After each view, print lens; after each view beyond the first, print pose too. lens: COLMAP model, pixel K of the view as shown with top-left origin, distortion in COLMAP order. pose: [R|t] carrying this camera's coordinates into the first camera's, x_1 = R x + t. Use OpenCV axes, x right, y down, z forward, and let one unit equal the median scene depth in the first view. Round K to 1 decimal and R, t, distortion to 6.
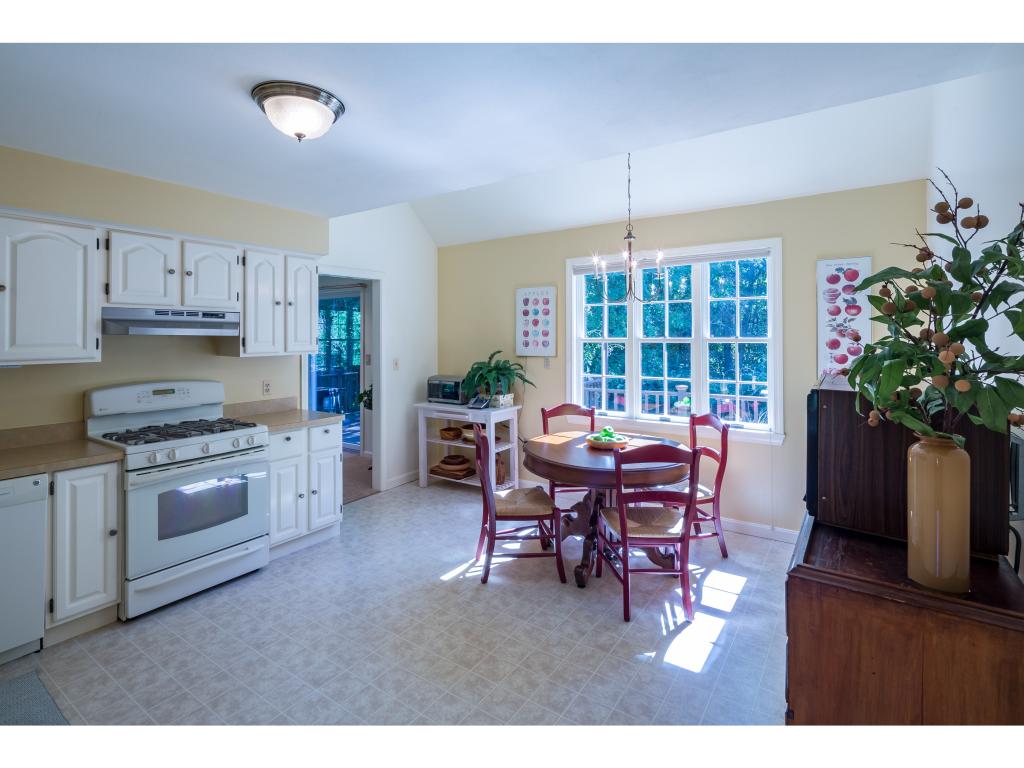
lens RADIAL K [[498.2, 0, 507.1], [0, 498.2, 383.7], [0, 0, 1]] dist [-0.034279, 0.000167]
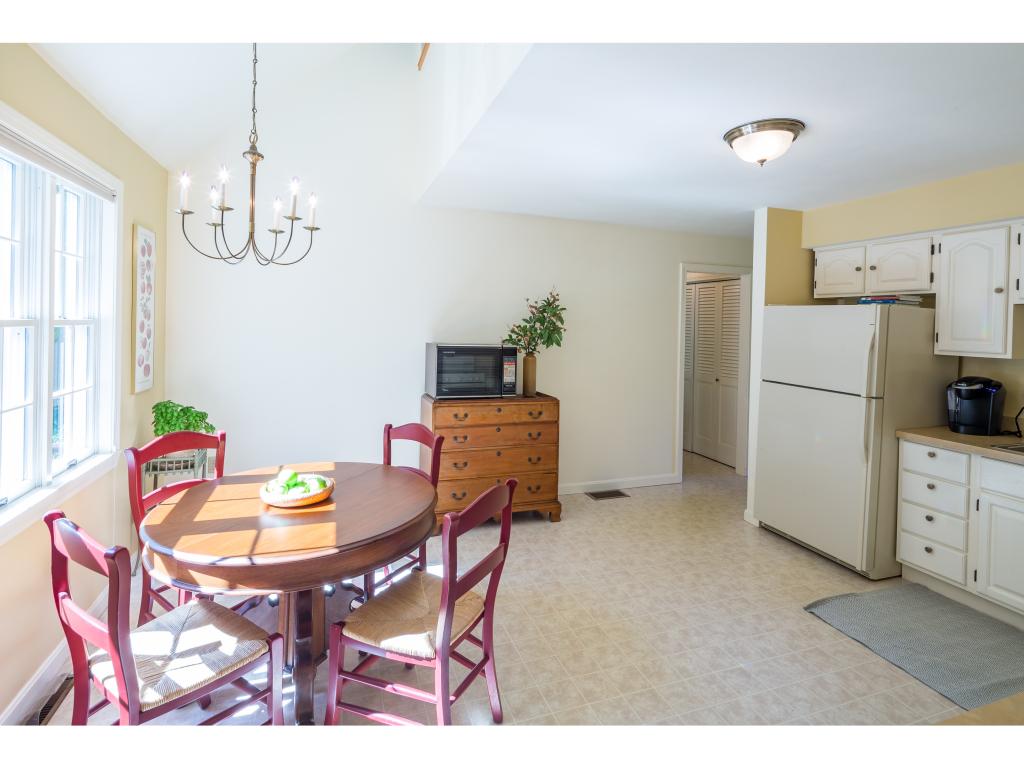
lens RADIAL K [[498.2, 0, 507.1], [0, 498.2, 383.7], [0, 0, 1]] dist [-0.034279, 0.000167]
pose [[-0.810560, -0.077297, 0.580532, -0.491715], [0.045877, 0.979825, 0.194518, -0.170404], [-0.583855, 0.184302, -0.790662, 1.818191]]
